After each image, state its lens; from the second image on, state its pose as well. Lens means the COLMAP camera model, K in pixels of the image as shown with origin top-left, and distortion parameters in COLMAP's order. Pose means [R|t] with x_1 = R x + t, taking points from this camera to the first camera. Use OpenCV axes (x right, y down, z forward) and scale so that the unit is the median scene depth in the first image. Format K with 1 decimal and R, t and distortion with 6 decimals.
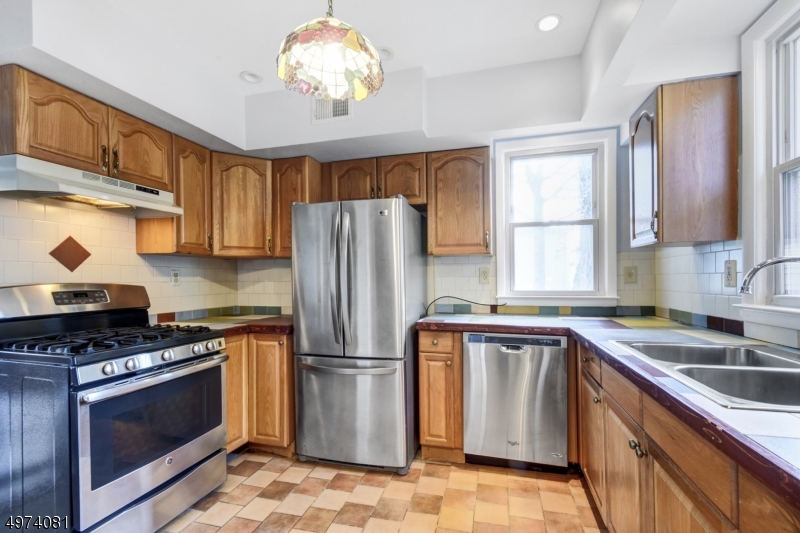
lens RADIAL K [[361.2, 0, 399.8], [0, 361.2, 284.6], [0, 0, 1]] dist [-0.000687, -0.000064]
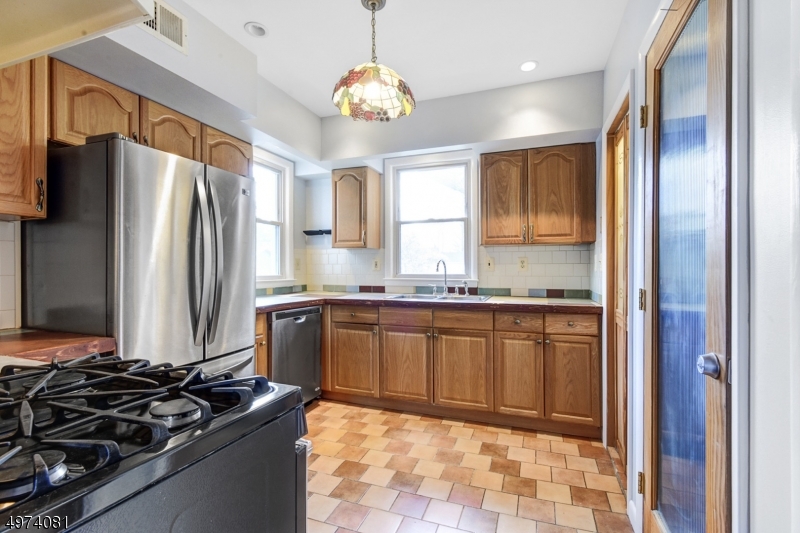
lens RADIAL K [[366.9, 0, 401.7], [0, 366.9, 269.9], [0, 0, 1]] dist [-0.000430, -0.000062]
pose [[0.073189, 0.005119, 0.997305, -0.834931], [0.007104, 0.999959, -0.005654, 0.008516], [-0.997293, 0.007499, 0.073150, 0.463983]]
